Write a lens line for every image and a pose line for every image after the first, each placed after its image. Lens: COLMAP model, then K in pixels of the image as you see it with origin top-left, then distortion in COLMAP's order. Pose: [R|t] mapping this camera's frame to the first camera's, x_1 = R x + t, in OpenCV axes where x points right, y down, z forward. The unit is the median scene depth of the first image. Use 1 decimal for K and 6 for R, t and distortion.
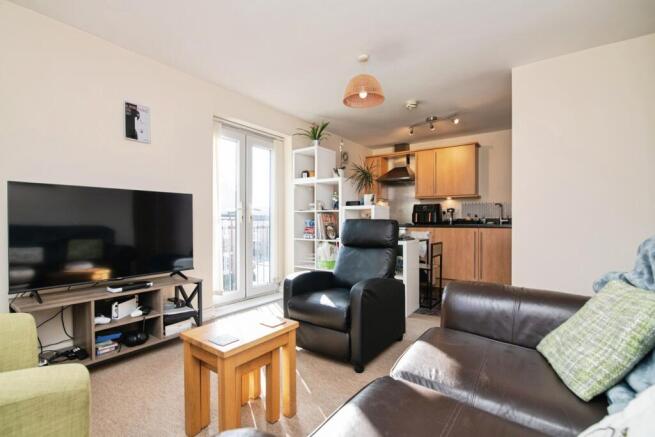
lens RADIAL K [[306.9, 0, 327.5], [0, 306.9, 218.5], [0, 0, 1]] dist [-0.014919, -0.000271]
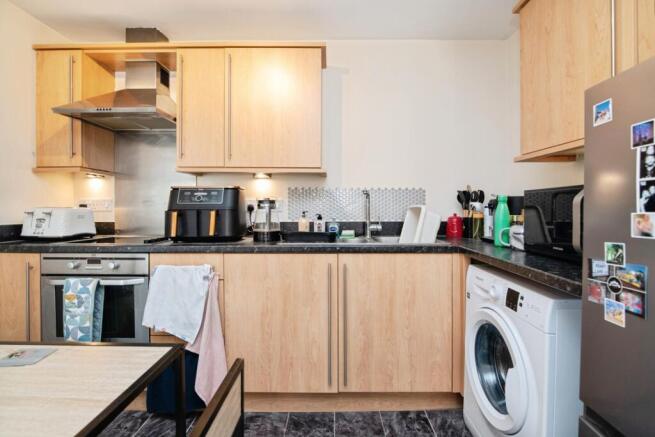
lens RADIAL K [[302.9, 0, 328.0], [0, 302.9, 208.5], [0, 0, 1]] dist [-0.016672, -0.000266]
pose [[0.813526, -0.007916, 0.581474, 0.279729], [-0.006297, 0.999729, 0.022420, -0.035802], [-0.581494, -0.021901, 0.813256, 0.741170]]
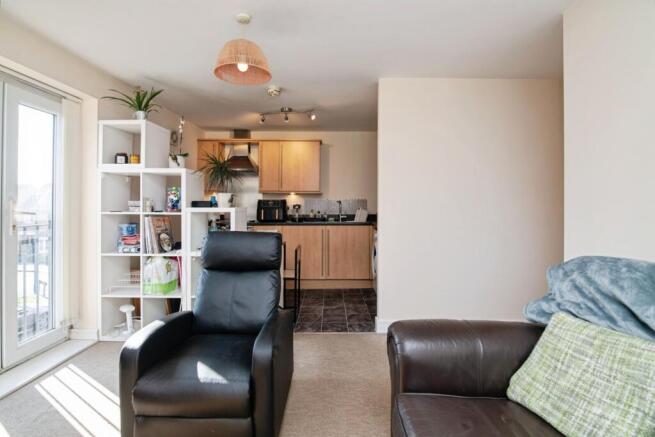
lens RADIAL K [[307.7, 0, 329.5], [0, 307.7, 200.7], [0, 0, 1]] dist [-0.013706, 0.000046]
pose [[0.811956, 0.006801, 0.583679, -0.093964], [-0.006419, 0.999976, -0.002722, -0.051271], [-0.583684, -0.001536, 0.811980, 0.177548]]
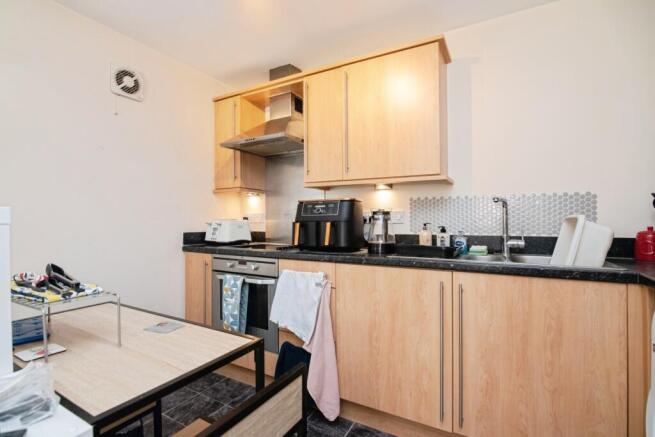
lens RADIAL K [[306.9, 0, 327.5], [0, 306.9, 218.5], [0, 0, 1]] dist [-0.014919, -0.000271]
pose [[0.993547, -0.006500, 0.113234, 0.340706], [0.005101, 0.999907, 0.012639, -0.033203], [-0.113305, -0.011980, 0.993488, 0.726061]]
